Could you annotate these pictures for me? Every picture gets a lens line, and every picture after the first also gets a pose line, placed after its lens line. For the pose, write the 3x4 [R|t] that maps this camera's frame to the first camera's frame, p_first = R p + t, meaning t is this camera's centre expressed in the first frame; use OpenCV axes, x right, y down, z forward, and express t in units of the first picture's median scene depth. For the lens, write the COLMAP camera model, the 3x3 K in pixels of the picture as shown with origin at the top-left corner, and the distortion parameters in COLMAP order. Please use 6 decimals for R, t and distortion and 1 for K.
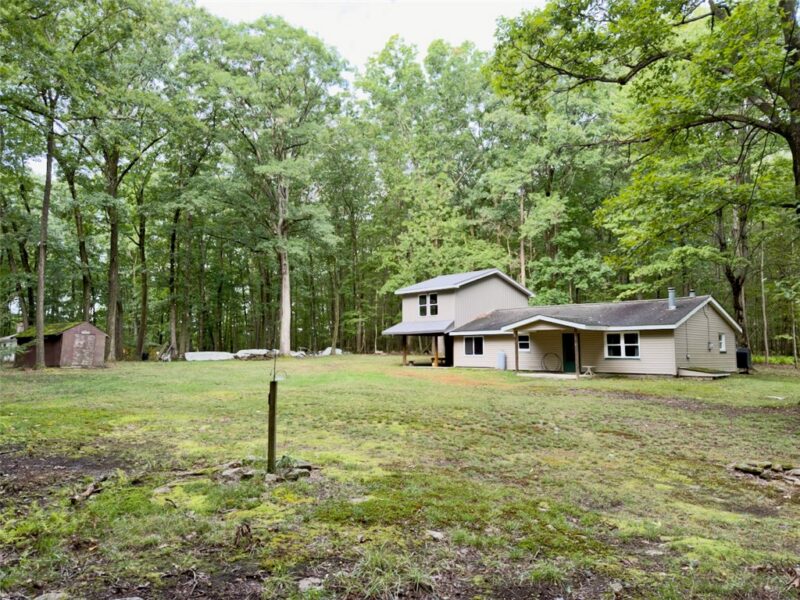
lens RADIAL K [[595.8, 0, 400.0], [0, 595.8, 300.0], [0, 0, 1]] dist [-0.000992, -0.000027]
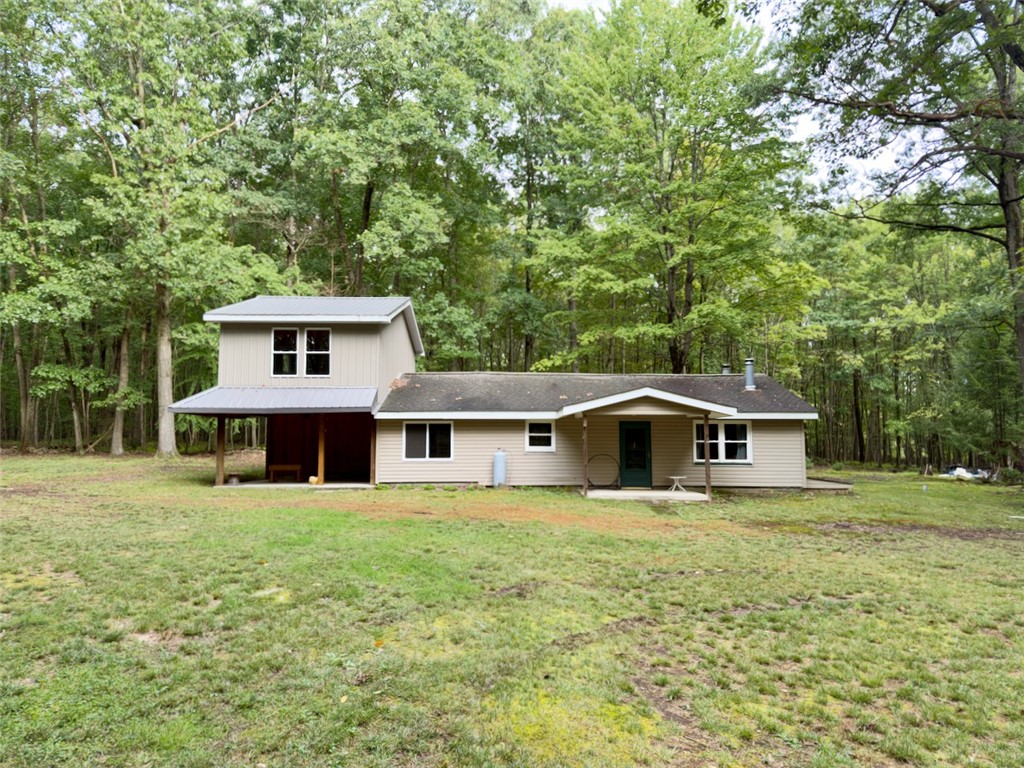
lens RADIAL K [[762.6, 0, 512.0], [0, 762.6, 384.0], [0, 0, 1]] dist [-0.000992, -0.000027]
pose [[0.646888, 0.059235, 0.760281, -0.323960], [-0.067054, 0.997535, -0.020666, 0.037256], [-0.759631, -0.037611, 0.649266, 0.523346]]
